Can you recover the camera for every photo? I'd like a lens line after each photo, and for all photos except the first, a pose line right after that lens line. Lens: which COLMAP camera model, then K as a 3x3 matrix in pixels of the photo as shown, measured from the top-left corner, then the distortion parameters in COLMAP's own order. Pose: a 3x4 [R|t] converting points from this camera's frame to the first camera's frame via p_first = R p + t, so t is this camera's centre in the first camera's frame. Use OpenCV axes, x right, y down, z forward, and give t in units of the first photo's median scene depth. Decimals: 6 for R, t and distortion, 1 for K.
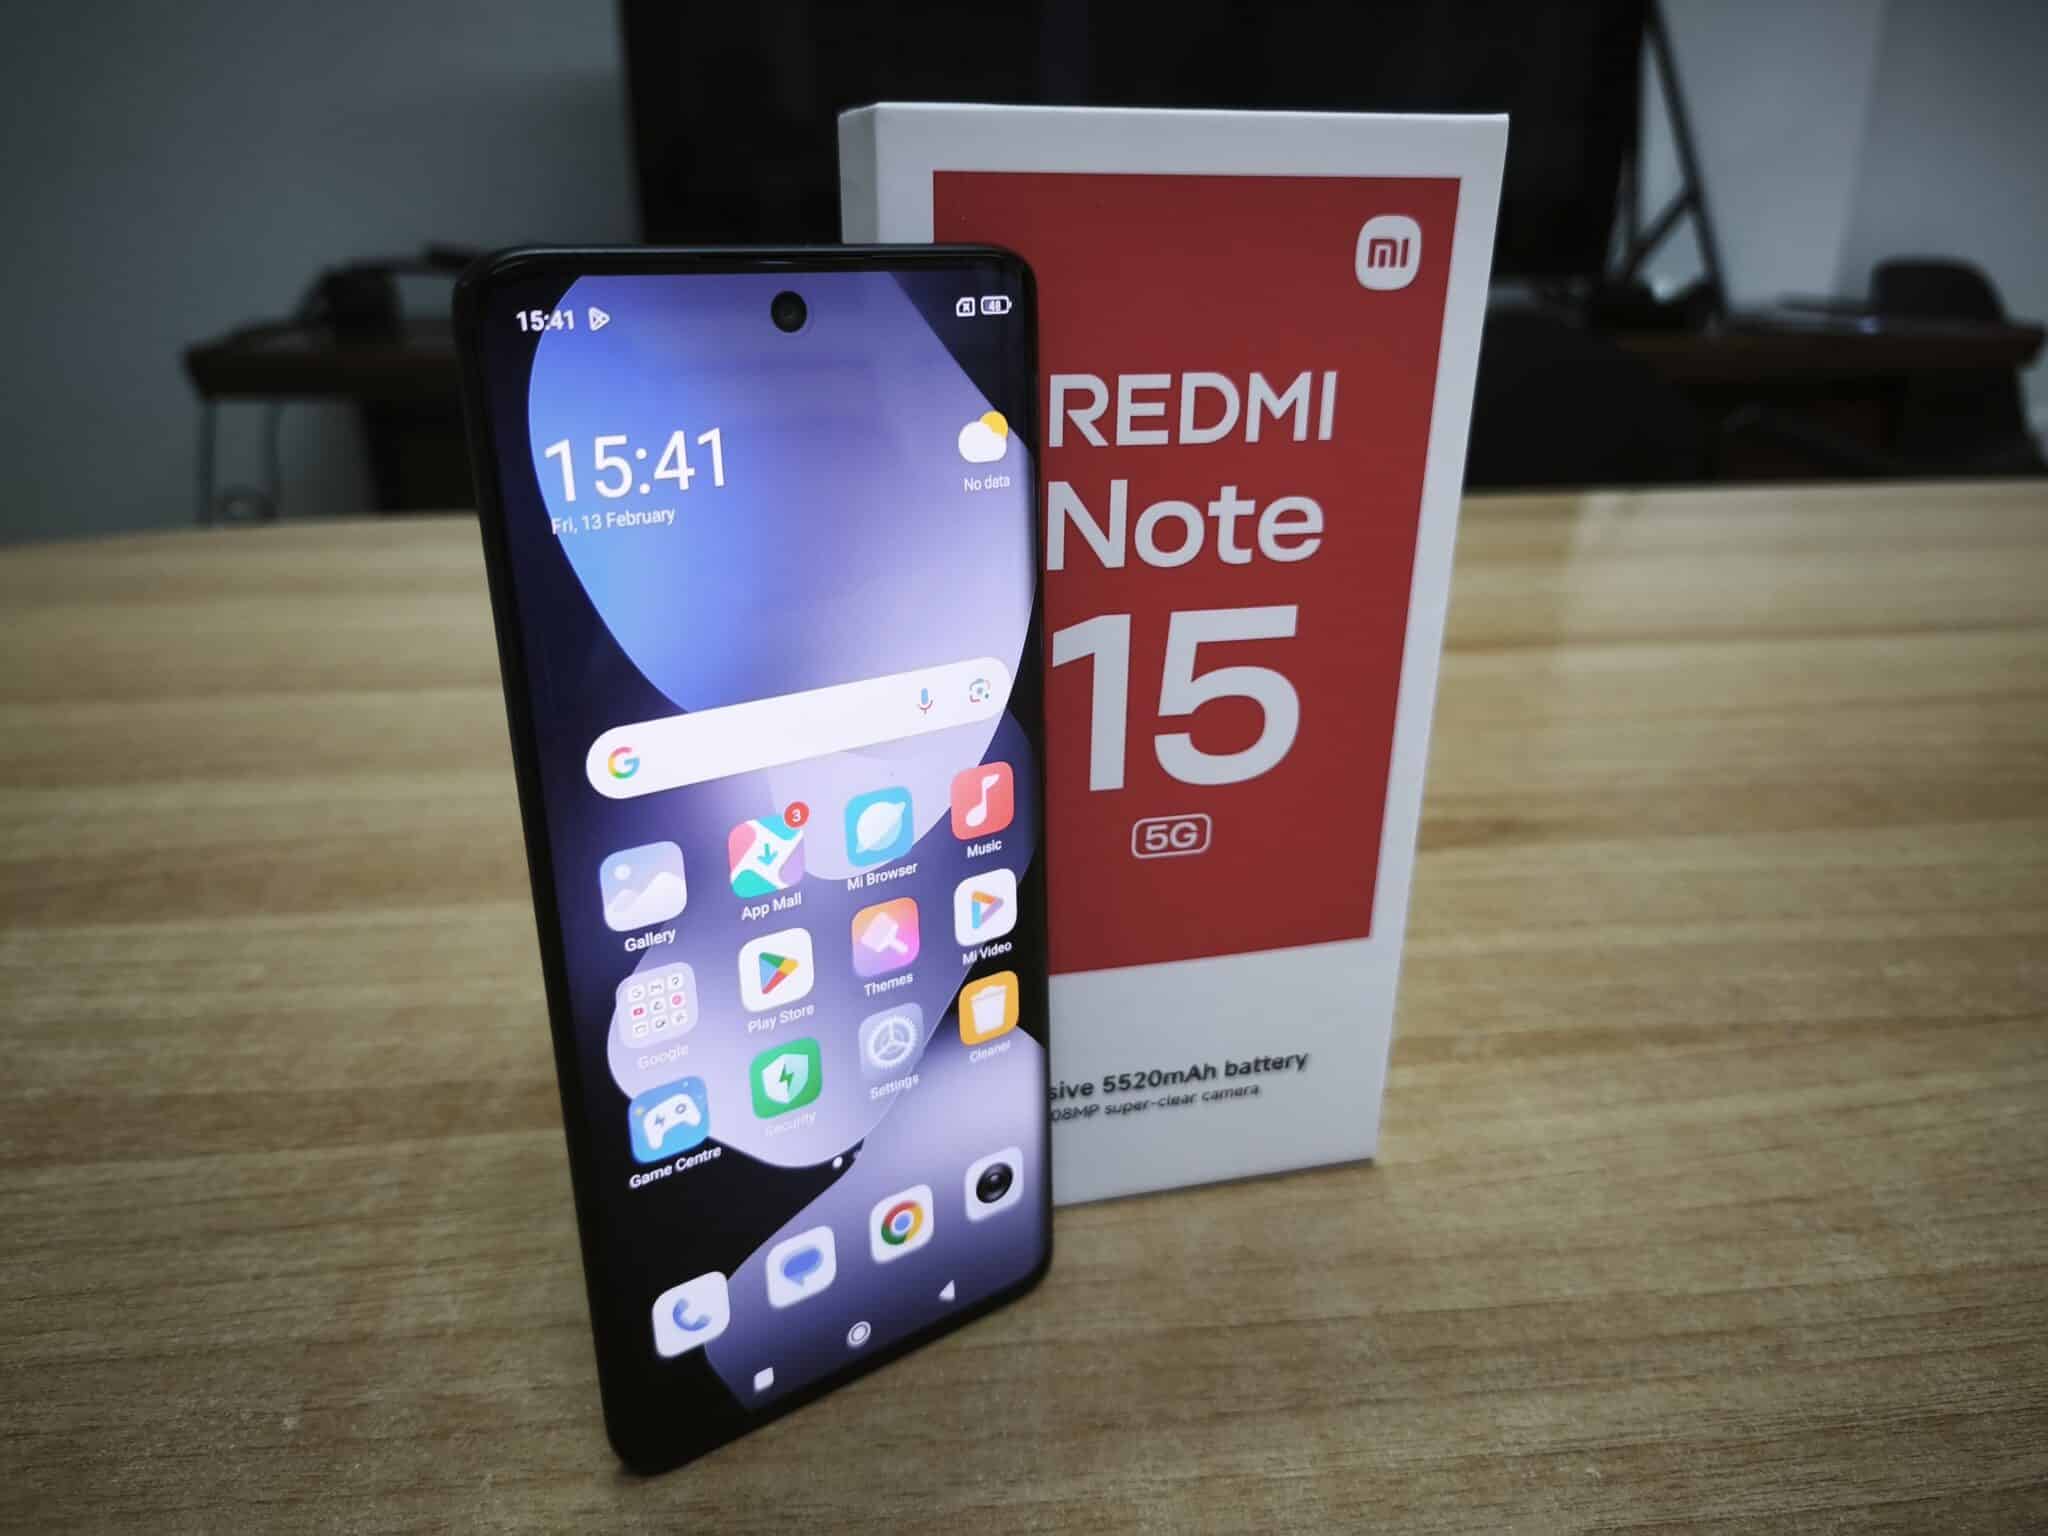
lens RADIAL K [[1351.4, 0, 1035.7], [0, 1351.4, 760.4], [0, 0, 1]] dist [0.010580, -0.037613]
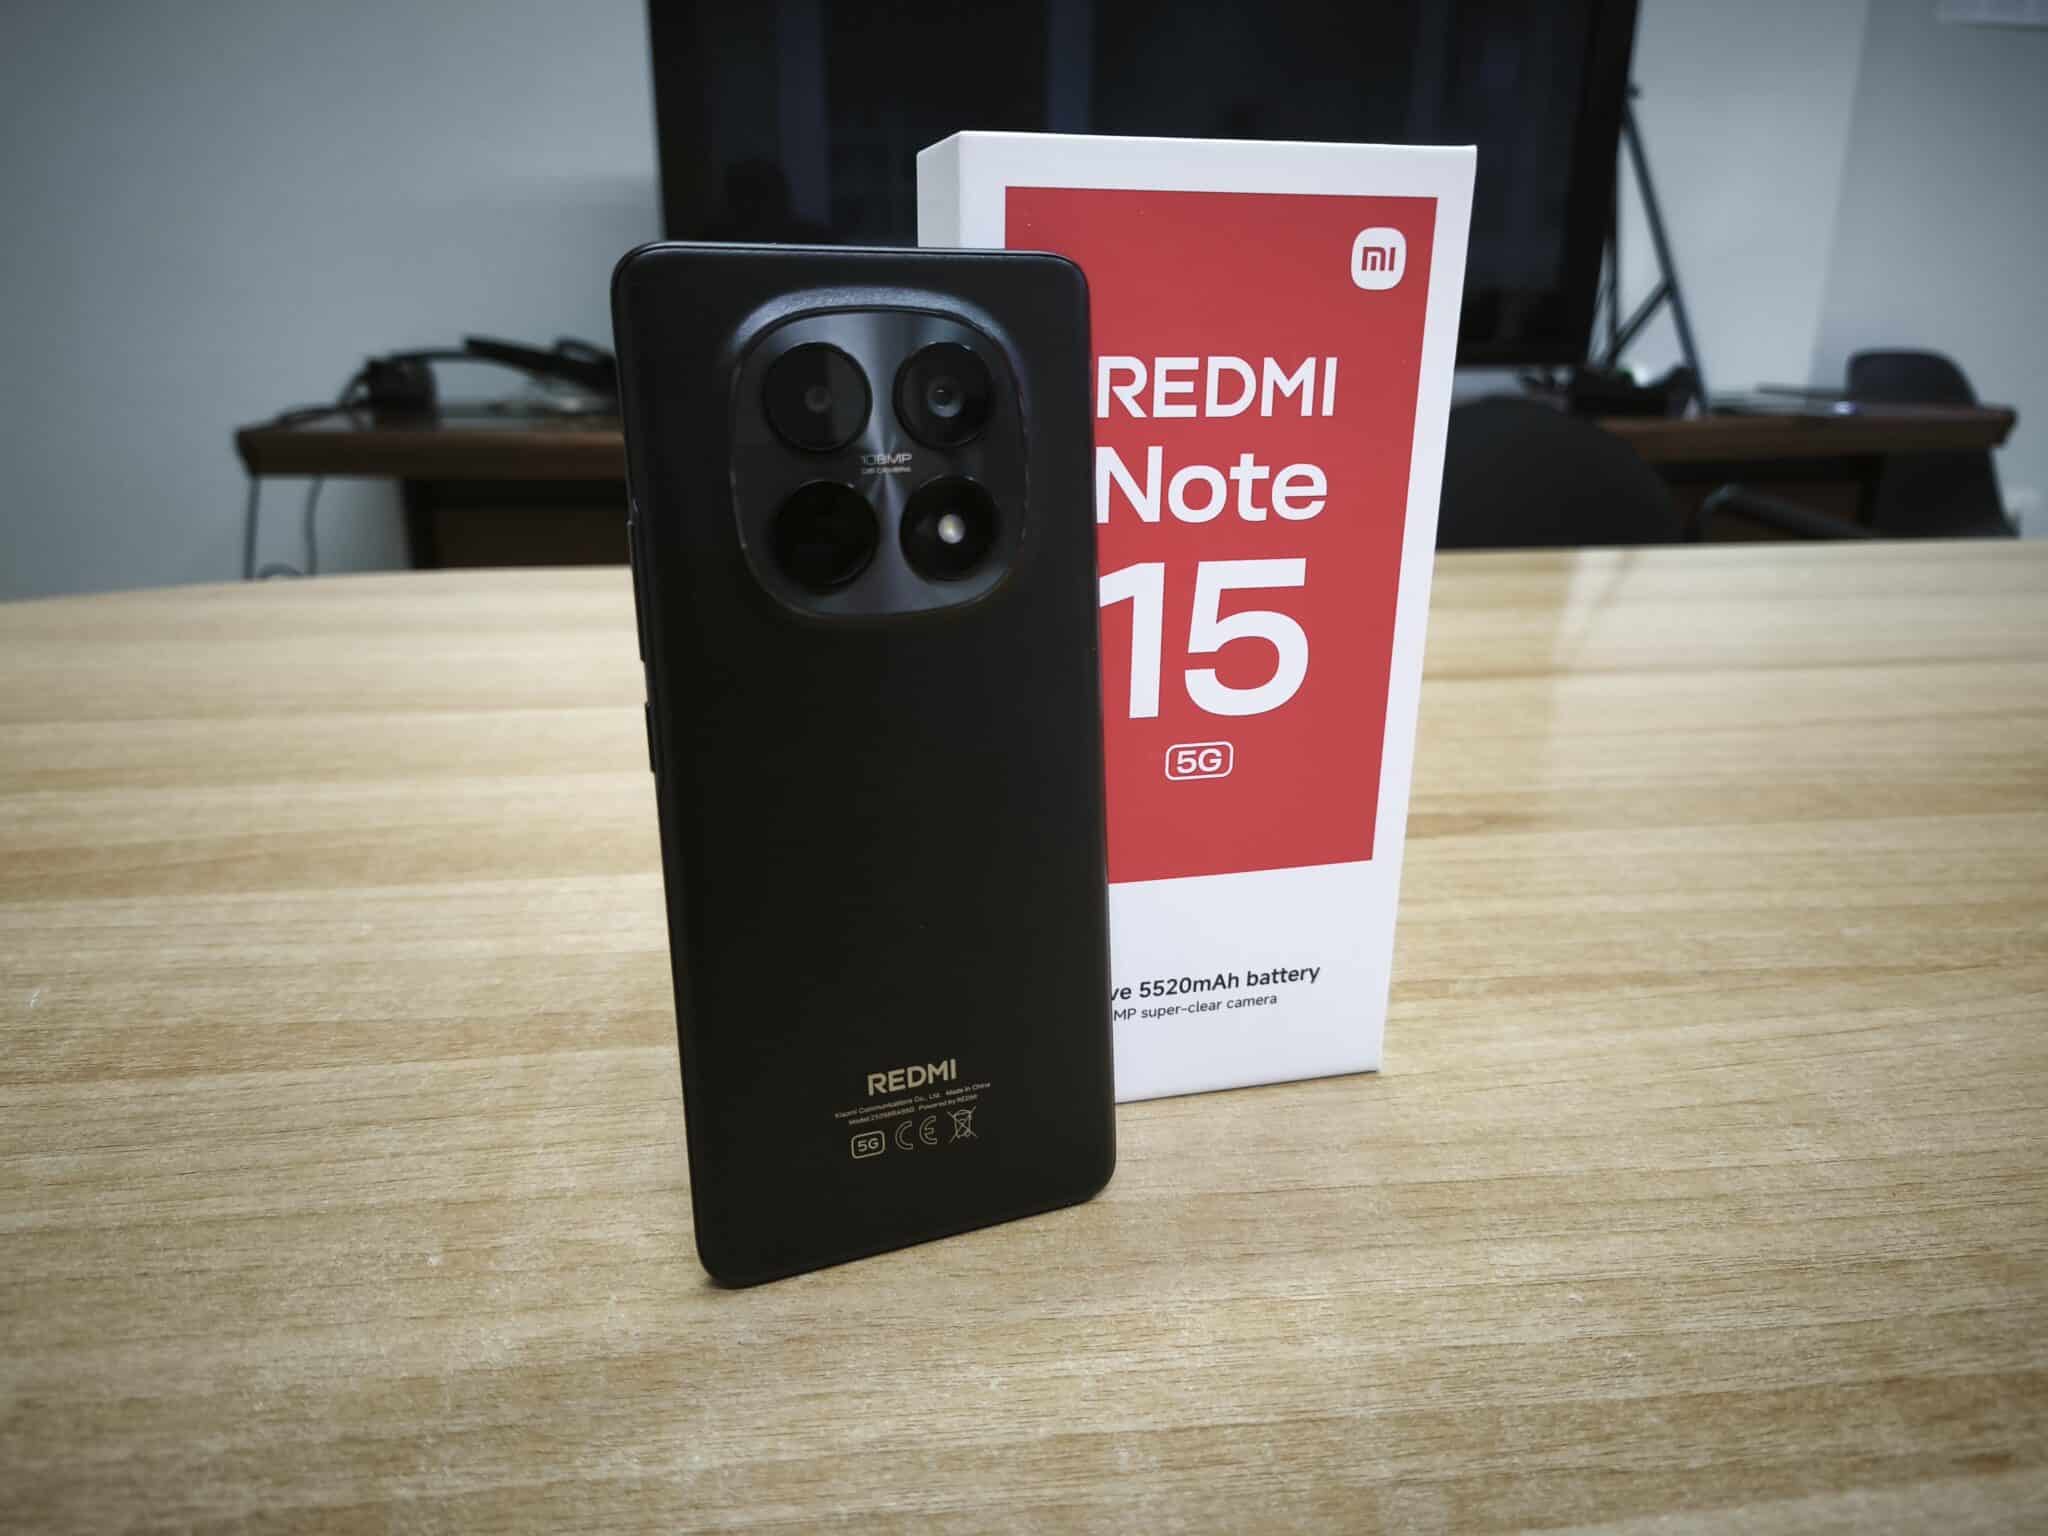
lens RADIAL K [[1351.4, 0, 1029.8], [0, 1351.4, 777.3], [0, 0, 1]] dist [0.010580, -0.037613]
pose [[0.999993, -0.001327, -0.003607, -0.037565], [0.001110, 0.998221, -0.059615, 0.129123], [0.003680, 0.059610, 0.998215, -0.143656]]
